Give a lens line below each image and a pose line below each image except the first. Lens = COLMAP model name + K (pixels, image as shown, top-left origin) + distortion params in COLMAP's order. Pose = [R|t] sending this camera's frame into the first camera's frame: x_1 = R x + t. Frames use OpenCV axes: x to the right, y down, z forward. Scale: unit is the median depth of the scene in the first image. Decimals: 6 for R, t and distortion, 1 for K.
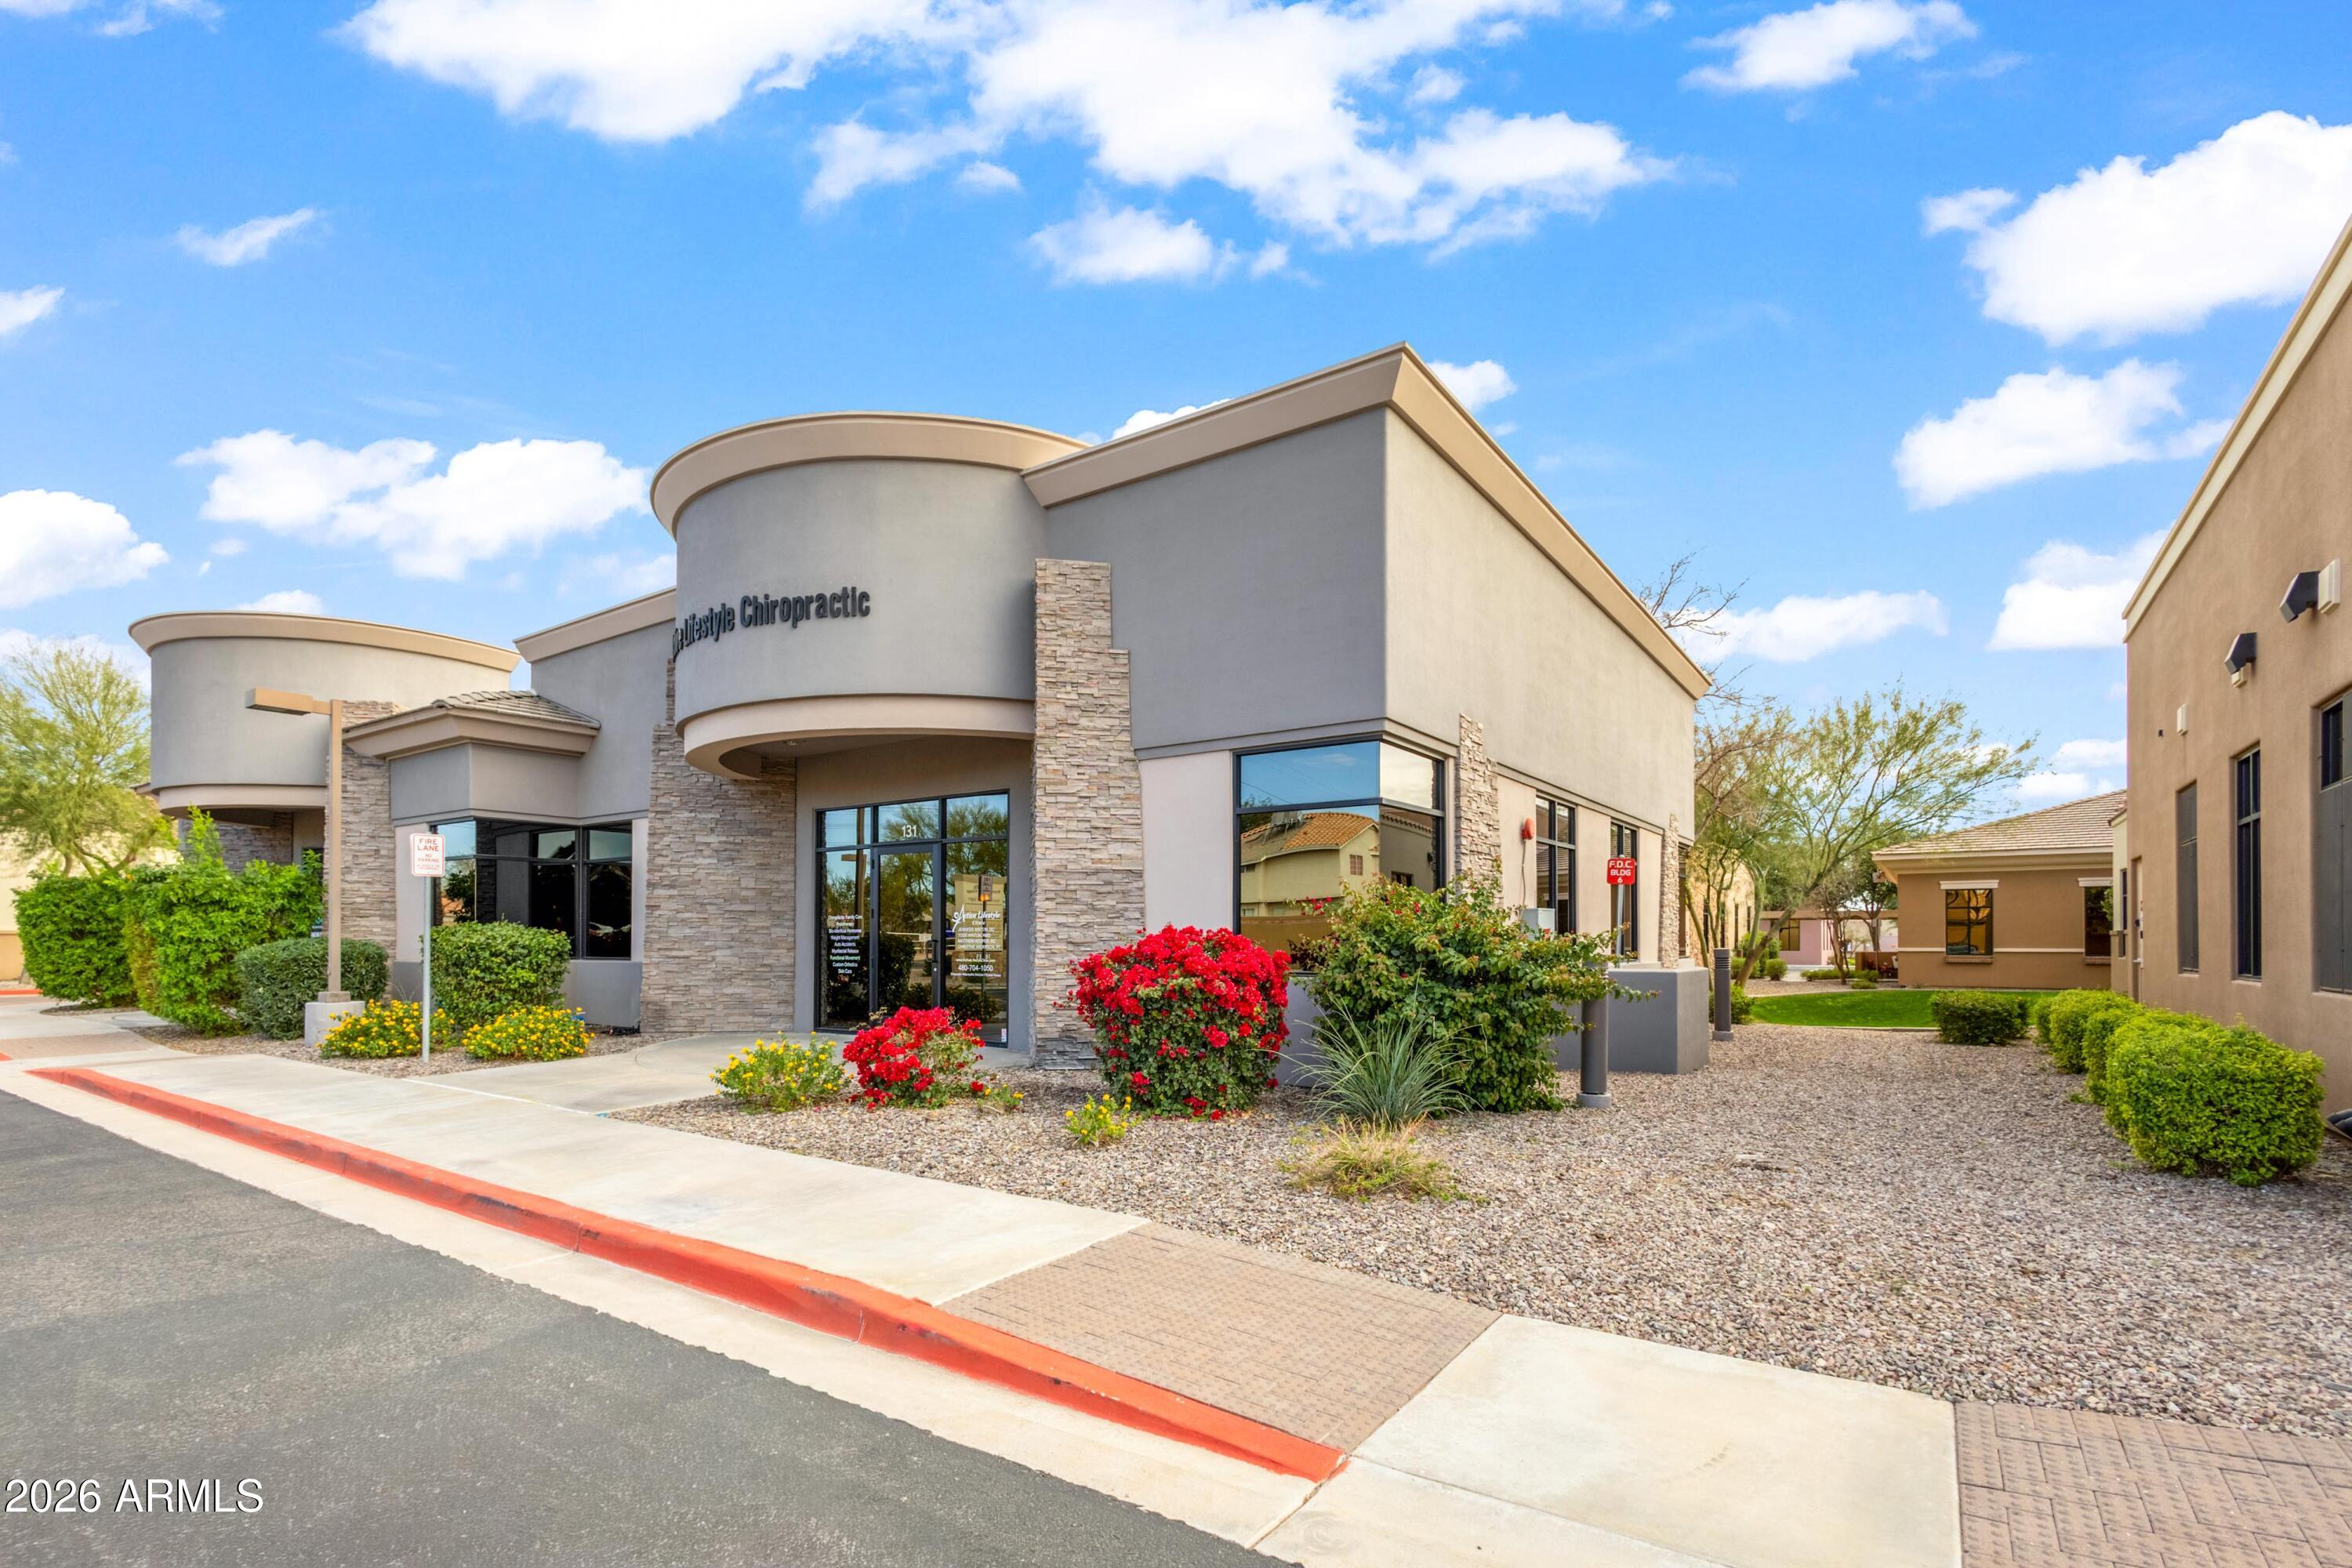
lens RADIAL K [[1101.1, 0, 1165.9], [0, 1101.1, 879.2], [0, 0, 1]] dist [0.001586, 0.000081]
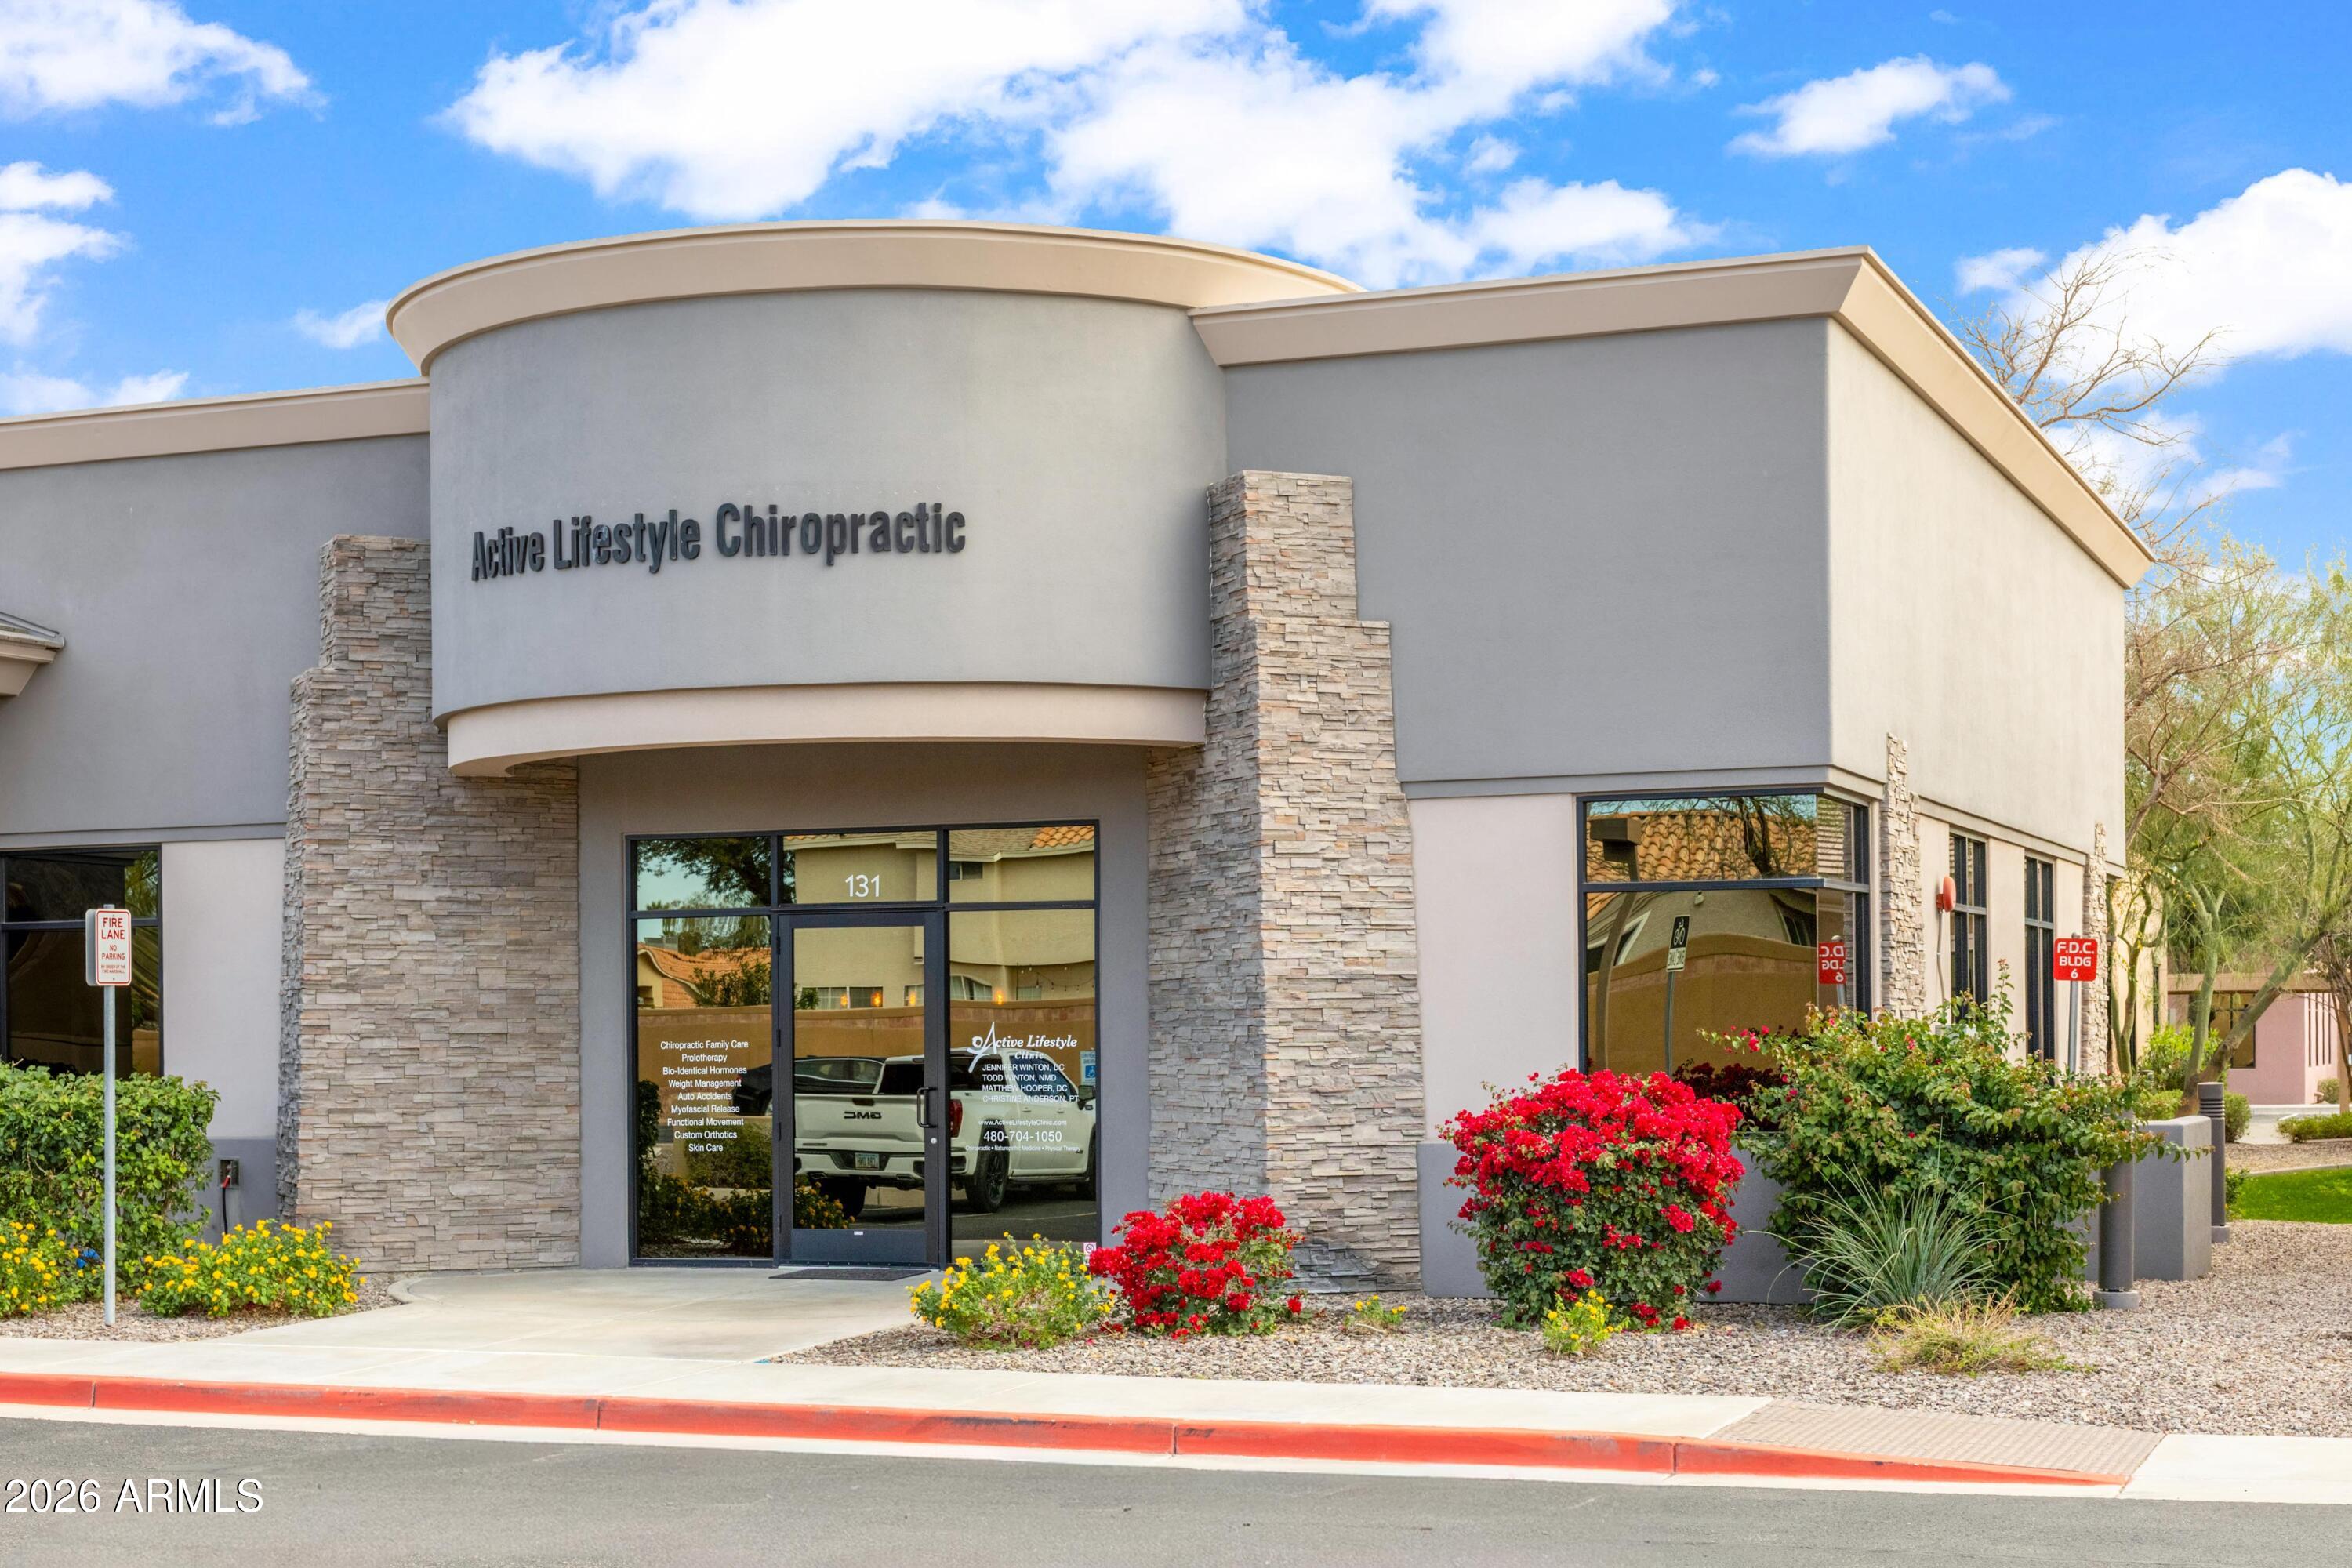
lens RADIAL K [[3519.7, 0, 1176.0], [0, 3519.7, 784.0], [0, 0, 1]] dist [0.070603, -0.582622]
pose [[0.972688, 0.007096, 0.232010, -0.618033], [-0.002766, 0.999816, -0.018983, -0.078109], [-0.232102, 0.017822, 0.972528, -0.920157]]
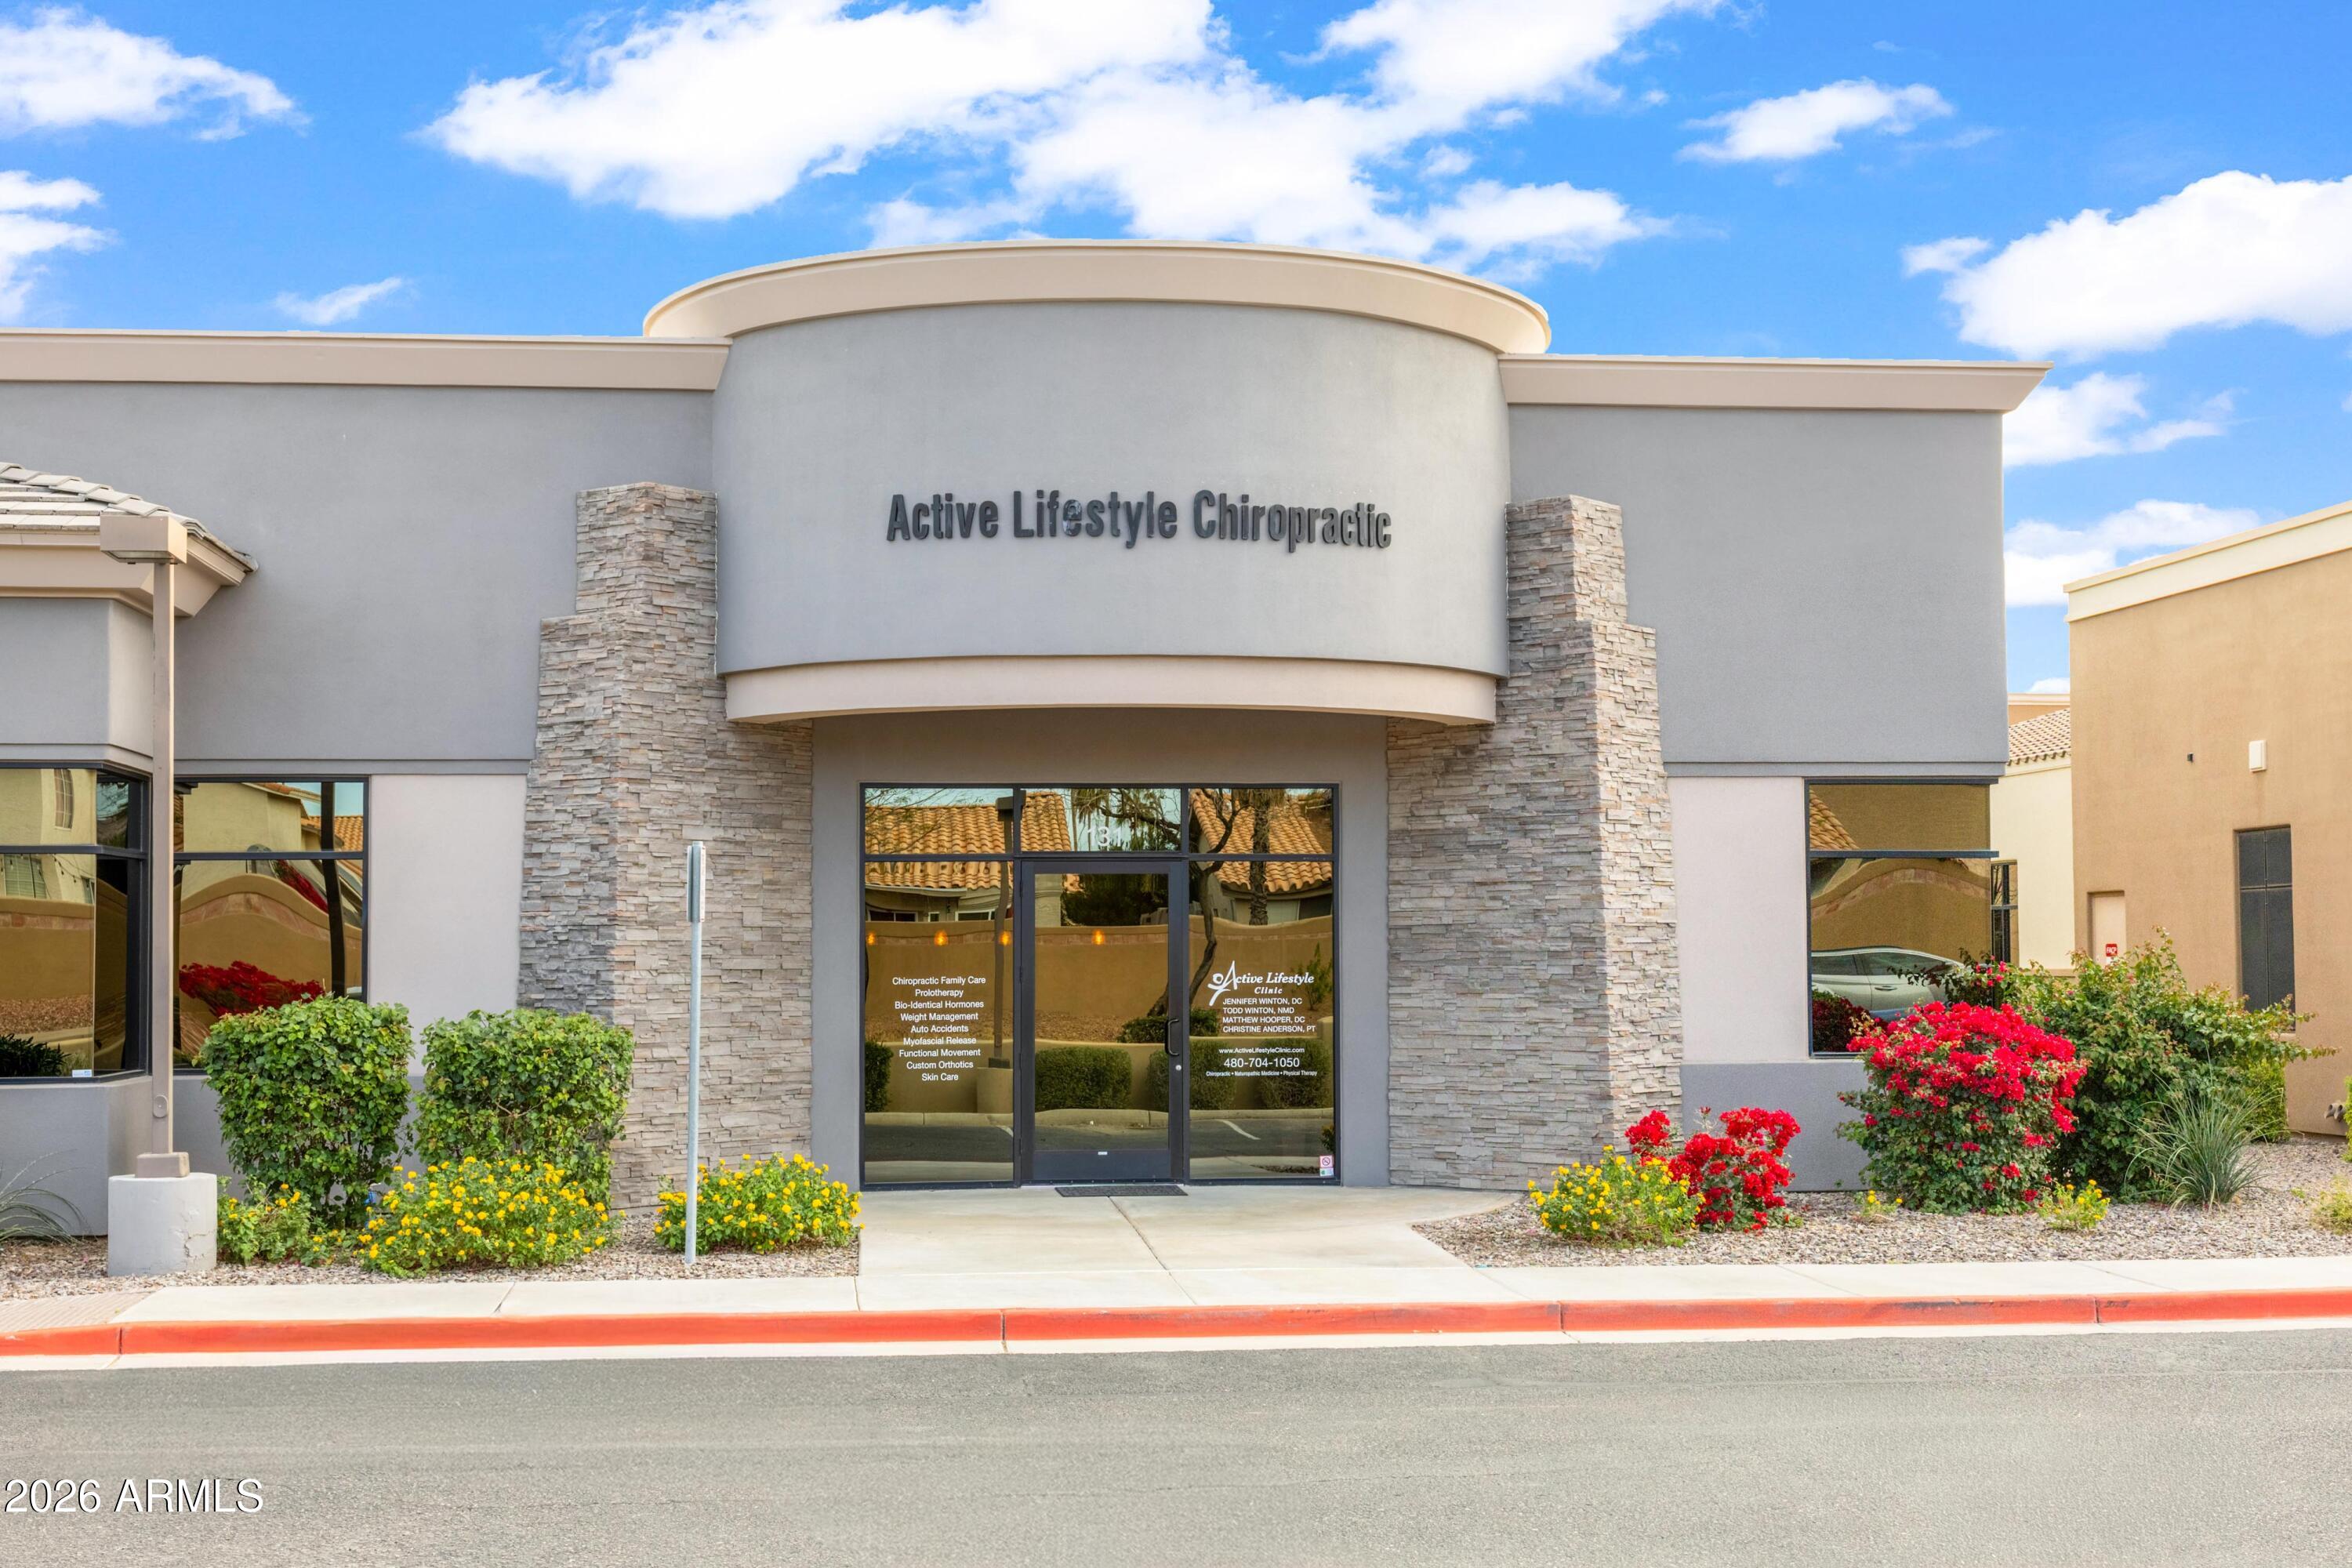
lens RADIAL K [[3067.9, 0, 1170.5], [0, 3067.9, 580.4], [0, 0, 1]] dist [0.009429, -0.001898]
pose [[0.742625, 0.076501, 0.665324, -1.687297], [-0.029814, 0.996246, -0.081273, -0.060743], [-0.669044, 0.040519, 0.742118, -0.339900]]
